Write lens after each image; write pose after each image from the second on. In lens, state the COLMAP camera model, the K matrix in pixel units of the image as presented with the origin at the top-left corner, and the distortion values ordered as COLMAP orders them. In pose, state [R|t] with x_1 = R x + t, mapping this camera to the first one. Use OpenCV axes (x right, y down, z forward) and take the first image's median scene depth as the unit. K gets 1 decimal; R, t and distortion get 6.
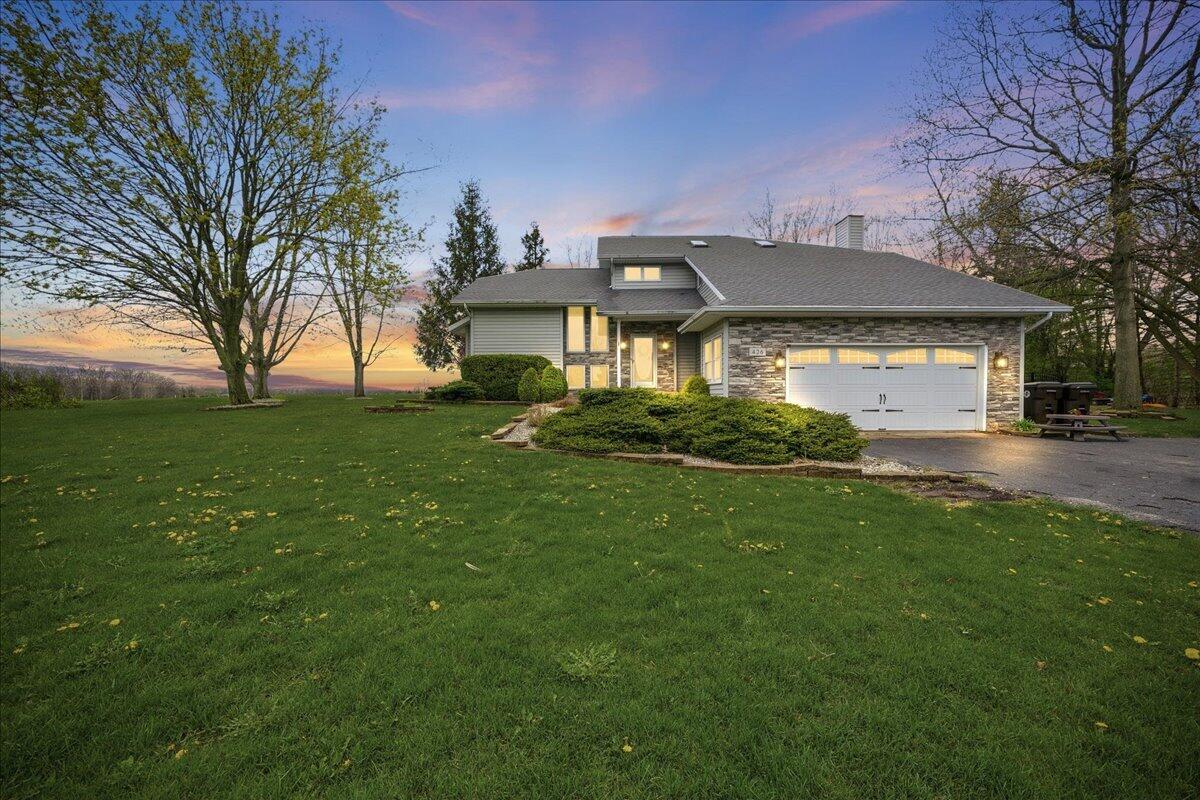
lens RADIAL K [[432.6, 0, 600.0], [0, 432.6, 400.0], [0, 0, 1]] dist [-0.016536, -0.000057]
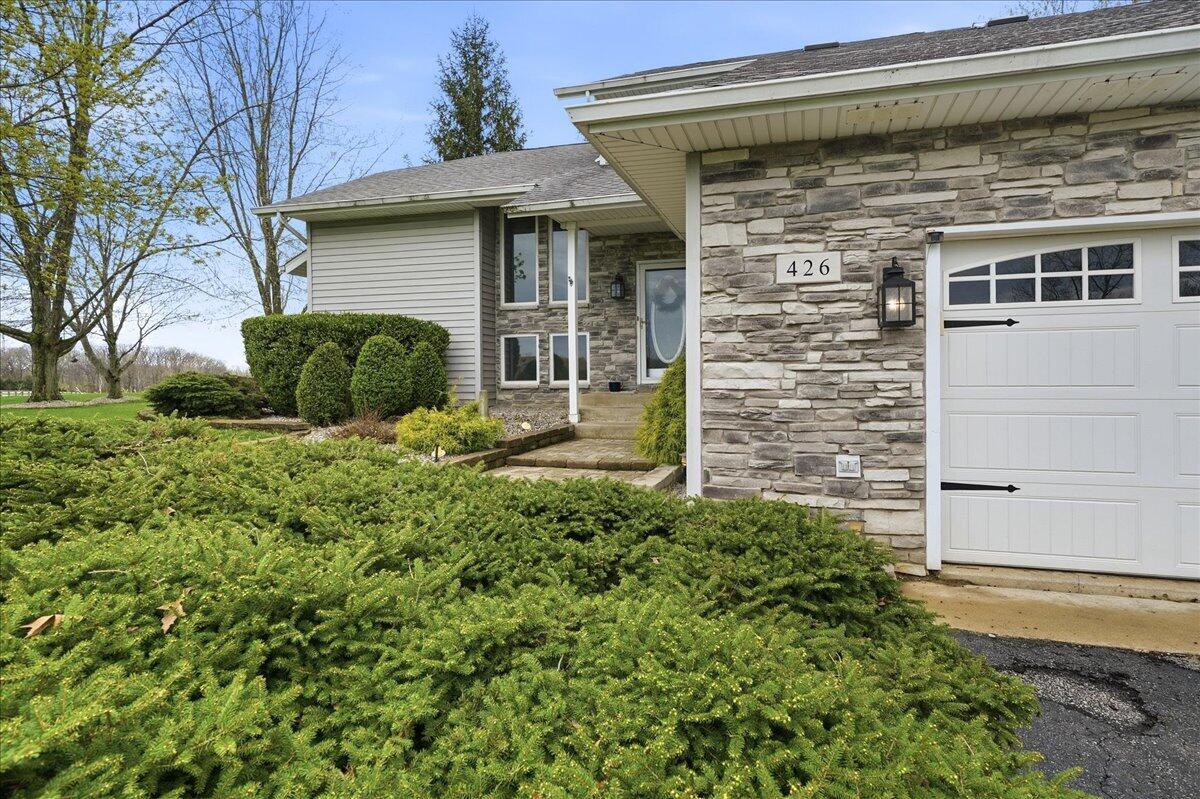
lens RADIAL K [[659.8, 0, 577.8], [0, 659.8, 381.5], [0, 0, 1]] dist [-0.002703, -0.000498]
pose [[0.952172, -0.000133, -0.305564, 0.353234], [-0.003868, 0.999915, -0.012490, -0.034066], [0.305539, 0.013074, 0.952090, 0.560225]]
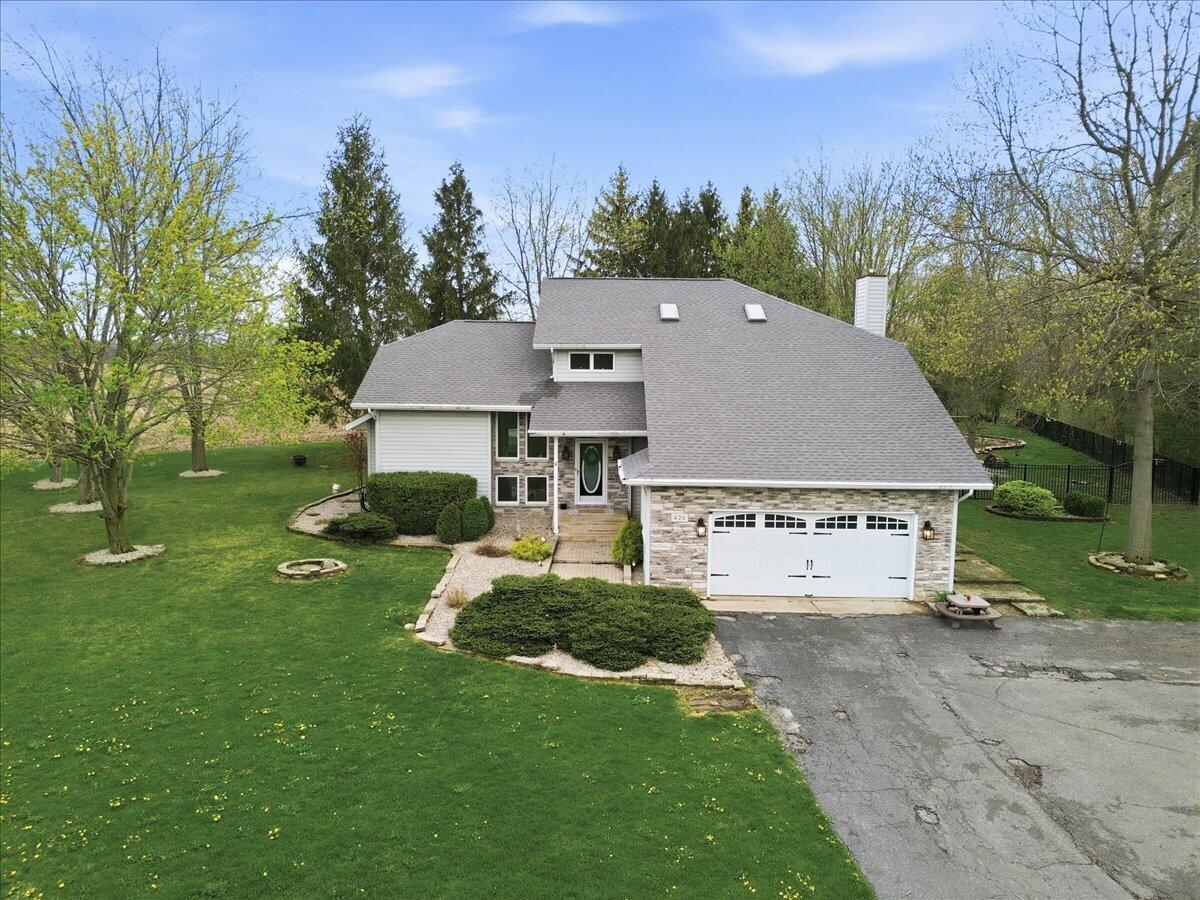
lens RADIAL K [[825.5, 0, 600.0], [0, 825.5, 450.0], [0, 0, 1]] dist [0.053252, -0.001607]
pose [[0.999765, 0.013981, 0.016540, 0.149217], [-0.015388, 0.995983, 0.088213, -0.429048], [-0.015240, -0.088447, 0.995964, -0.865210]]
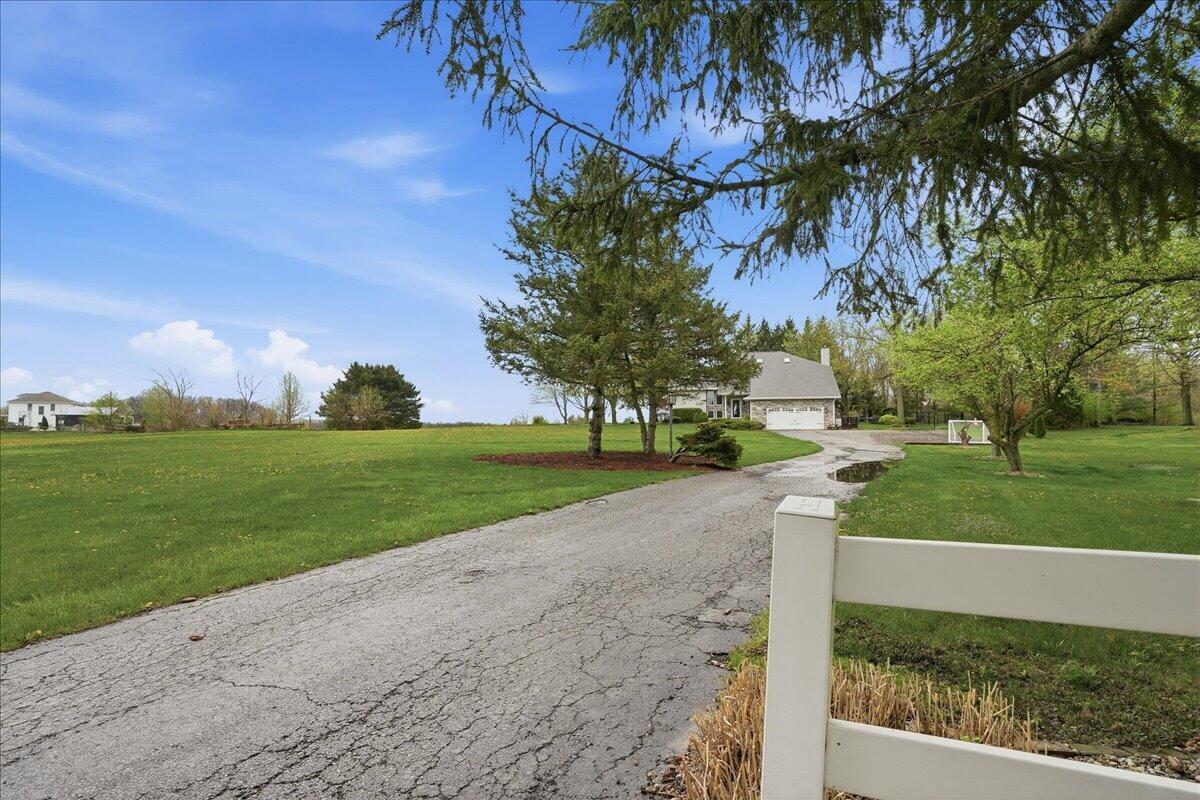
lens RADIAL K [[480.9, 0, 596.9], [0, 480.9, 403.4], [0, 0, 1]] dist [-0.000369, 0.000024]
pose [[0.959994, 0.002314, -0.280012, 0.176442], [-0.013477, 0.999189, -0.037947, 0.036432], [0.279697, 0.040202, 0.959246, -3.638789]]
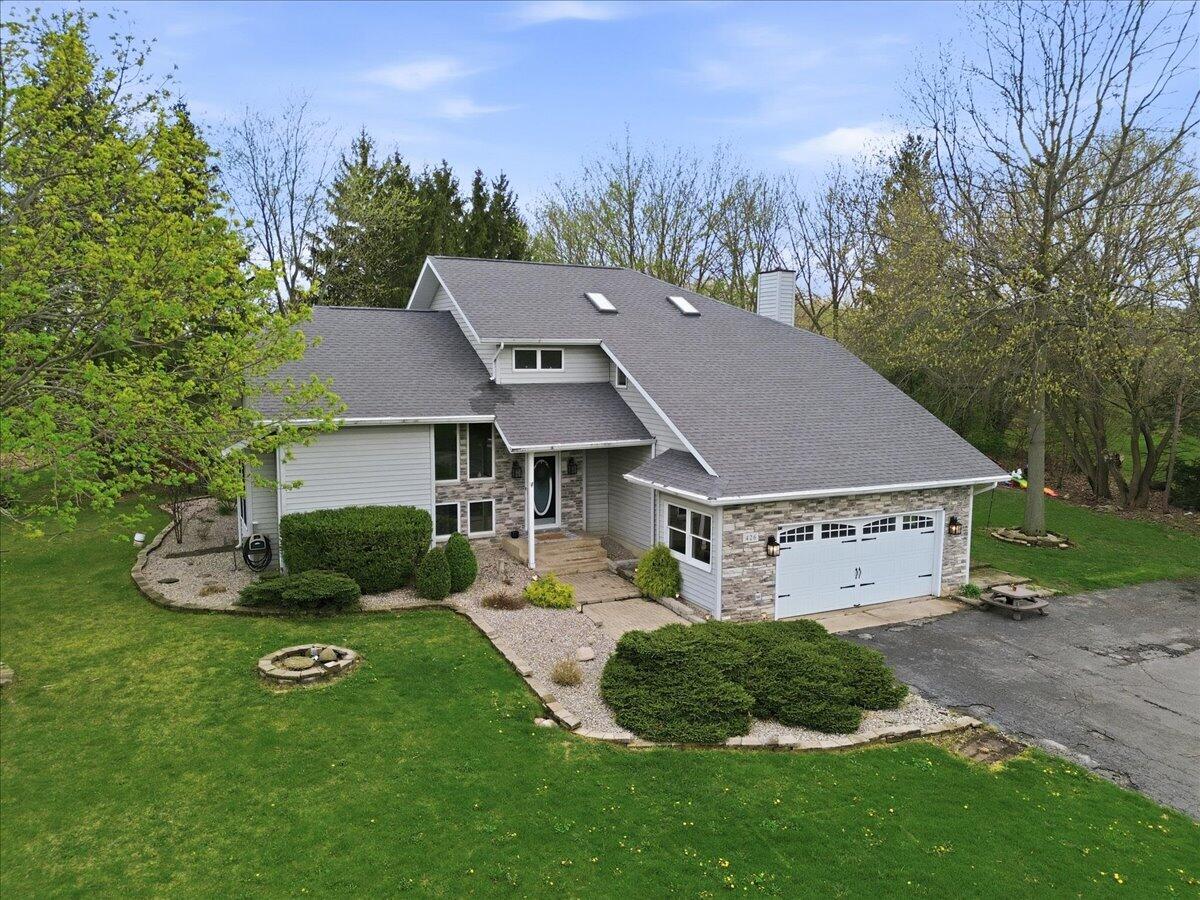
lens RADIAL K [[845.1, 0, 614.1], [0, 845.1, 446.8], [0, 0, 1]] dist [0.040220, -0.002376]
pose [[0.889540, -0.037535, 0.455312, -0.648308], [-0.002162, 0.996262, 0.086352, -0.439555], [-0.456852, -0.077798, 0.886134, -0.370787]]
